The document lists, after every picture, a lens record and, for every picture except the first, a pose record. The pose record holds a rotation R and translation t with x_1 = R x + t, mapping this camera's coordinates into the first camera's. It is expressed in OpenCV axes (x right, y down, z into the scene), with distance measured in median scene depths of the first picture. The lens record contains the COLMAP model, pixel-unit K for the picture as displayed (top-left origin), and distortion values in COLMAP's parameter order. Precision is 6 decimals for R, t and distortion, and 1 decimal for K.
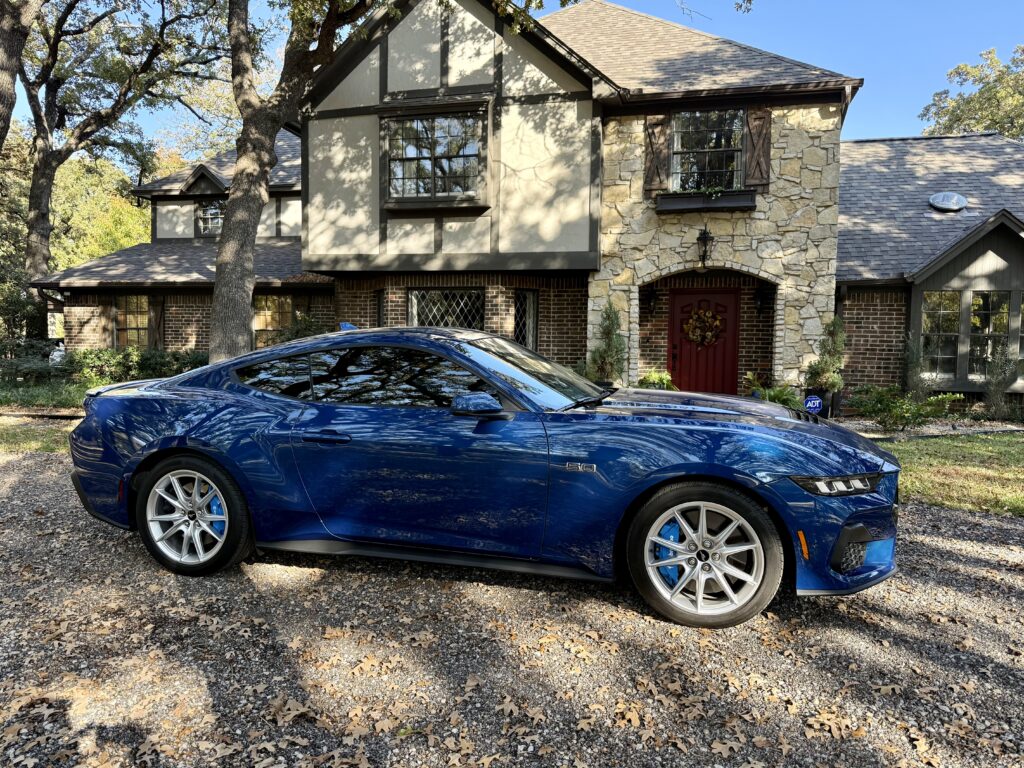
lens RADIAL K [[741.1, 0, 489.4], [0, 741.1, 391.0], [0, 0, 1]] dist [0.062391, -0.077473]
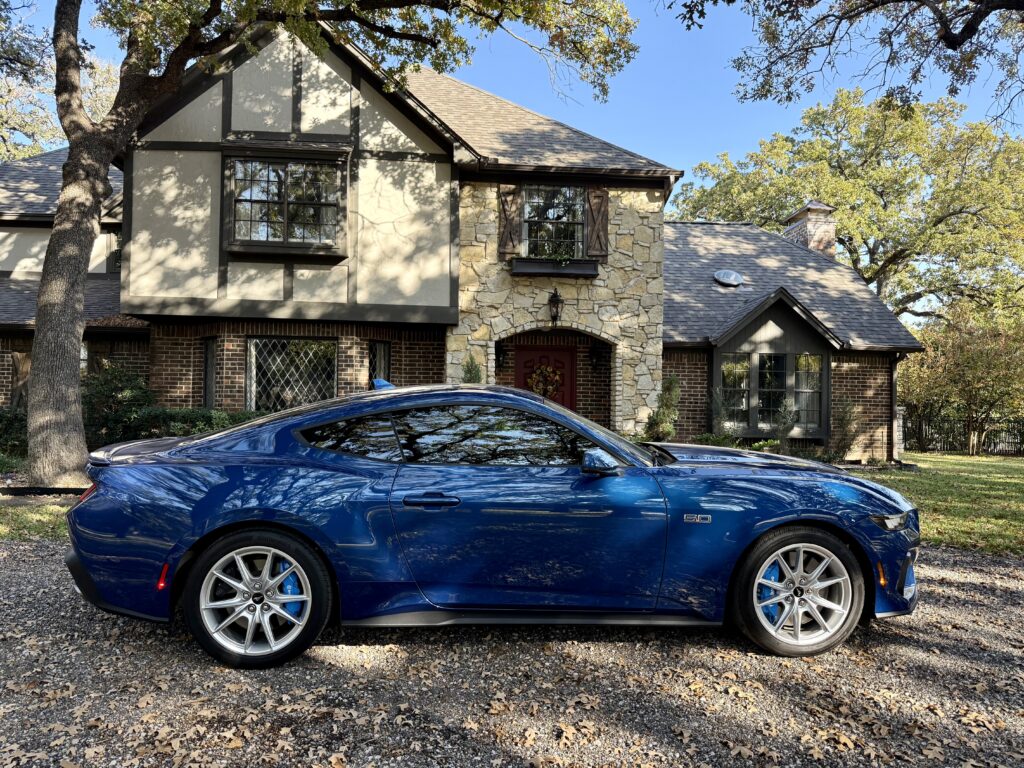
lens RADIAL K [[741.1, 0, 519.7], [0, 741.1, 392.6], [0, 0, 1]] dist [0.062391, -0.077473]
pose [[0.939730, 0.002482, 0.341907, -0.129566], [0.020002, 0.997862, -0.062219, -0.004796], [-0.341331, 0.065308, 0.937672, 0.016199]]
